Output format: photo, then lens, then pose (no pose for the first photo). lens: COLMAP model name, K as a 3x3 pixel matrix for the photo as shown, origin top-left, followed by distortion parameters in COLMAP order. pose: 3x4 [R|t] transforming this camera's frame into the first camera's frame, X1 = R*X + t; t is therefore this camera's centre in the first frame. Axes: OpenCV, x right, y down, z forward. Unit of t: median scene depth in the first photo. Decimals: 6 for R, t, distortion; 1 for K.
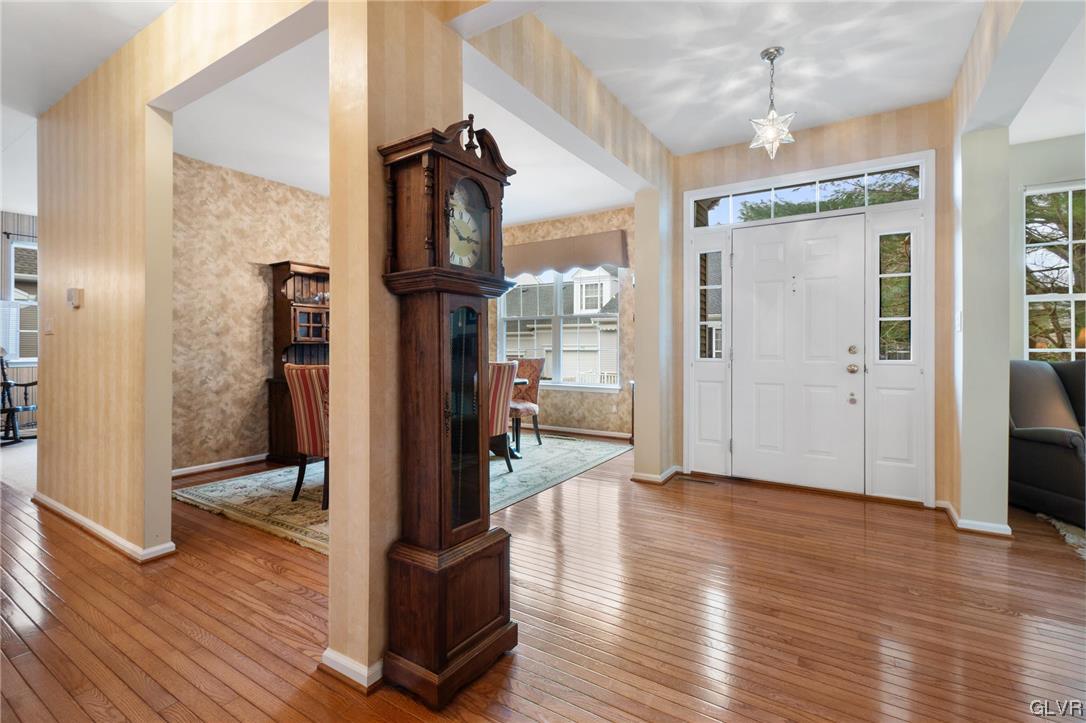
lens RADIAL K [[493.4, 0, 543.2], [0, 493.4, 350.6], [0, 0, 1]] dist [0.001762, 0.000157]
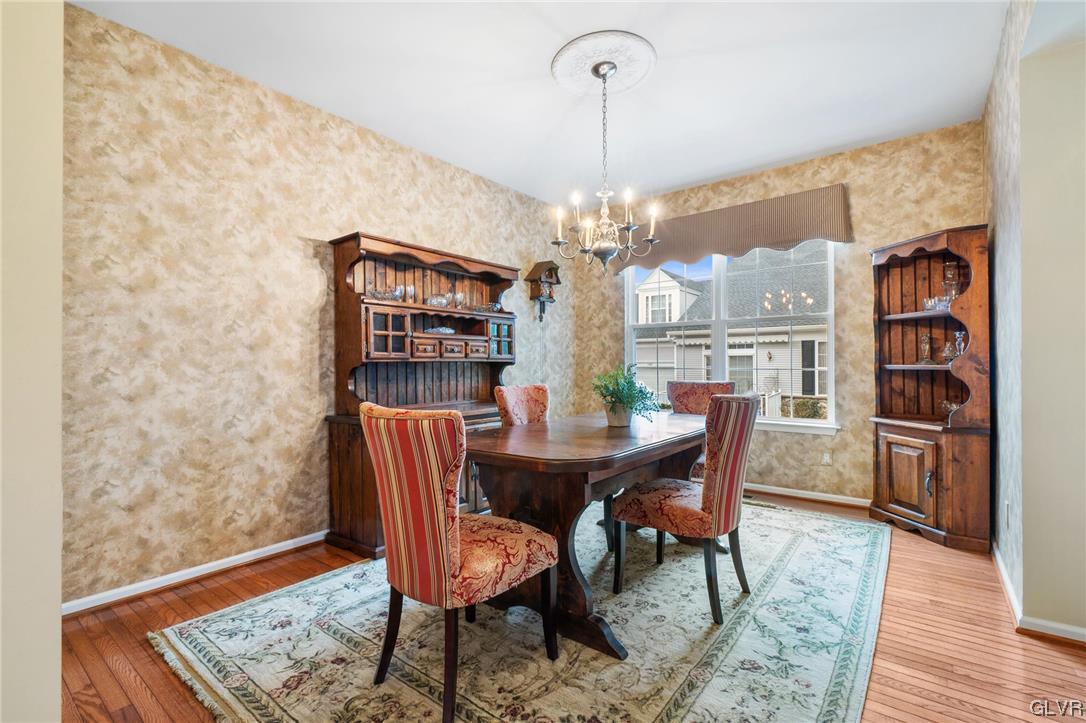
lens RADIAL K [[510.4, 0, 542.6], [0, 510.4, 365.2], [0, 0, 1]] dist [0.003188, 0.000305]
pose [[0.994281, -0.004987, -0.106680, -0.205608], [0.004476, 0.999977, -0.005028, -0.005610], [0.106703, 0.004522, 0.994281, 0.364948]]
